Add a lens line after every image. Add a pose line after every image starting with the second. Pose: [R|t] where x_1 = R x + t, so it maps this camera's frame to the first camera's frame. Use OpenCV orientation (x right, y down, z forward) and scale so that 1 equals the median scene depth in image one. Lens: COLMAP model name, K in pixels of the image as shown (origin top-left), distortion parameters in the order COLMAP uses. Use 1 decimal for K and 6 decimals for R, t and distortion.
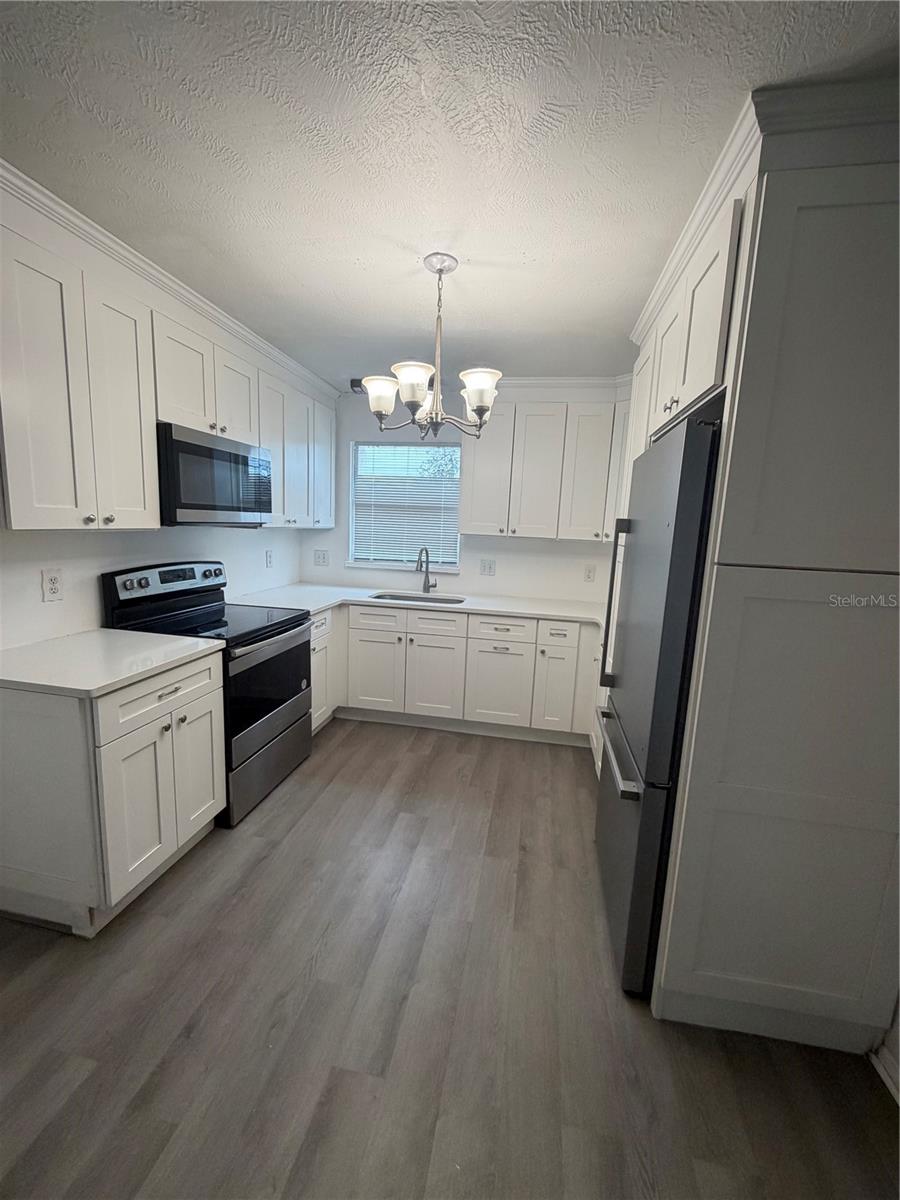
lens RADIAL K [[479.7, 0, 450.0], [0, 479.7, 600.0], [0, 0, 1]] dist [-0.000514, 0.000439]
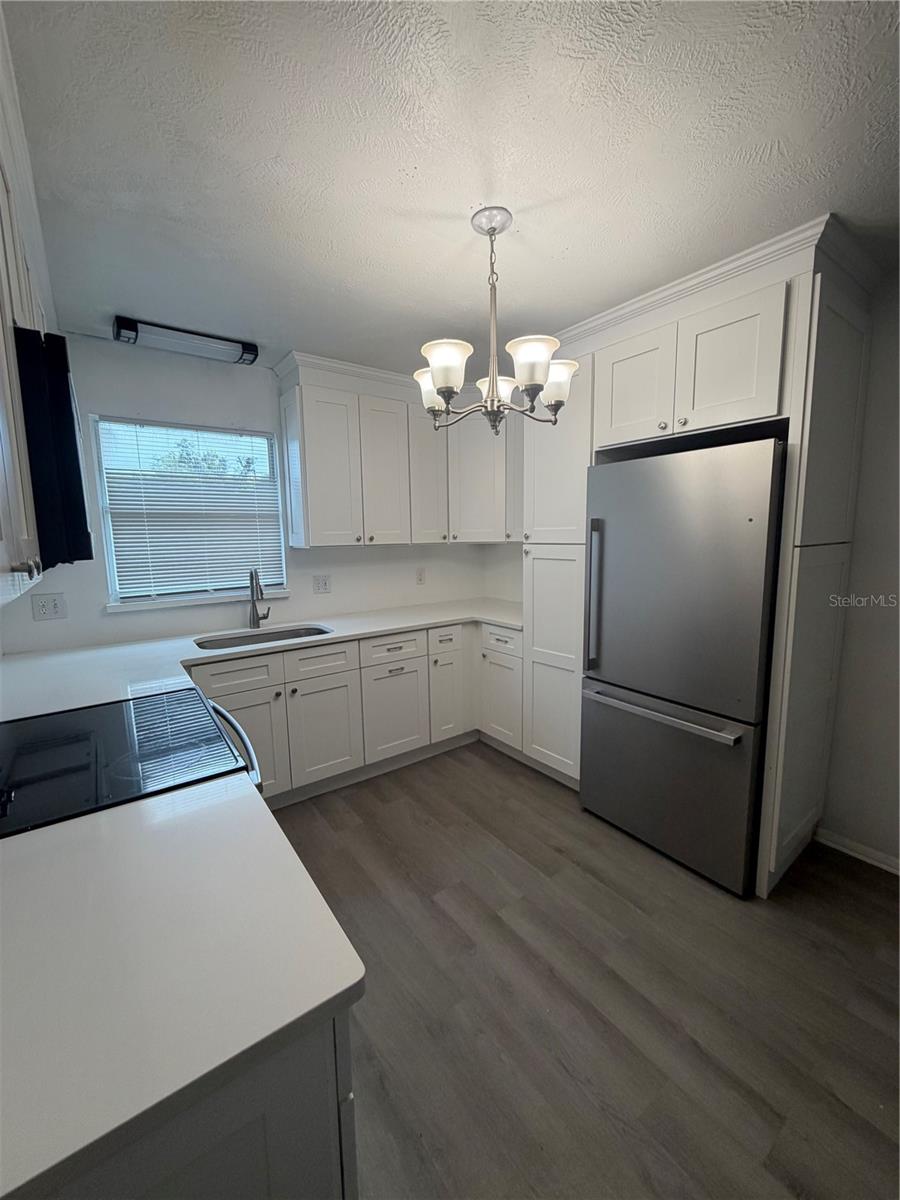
lens RADIAL K [[479.7, 0, 450.0], [0, 479.7, 600.0], [0, 0, 1]] dist [-0.000514, 0.000439]
pose [[0.682102, -0.155097, 0.714620, -0.450373], [0.160226, 0.985201, 0.060887, -0.066621], [-0.713488, 0.072969, 0.696858, 0.304064]]
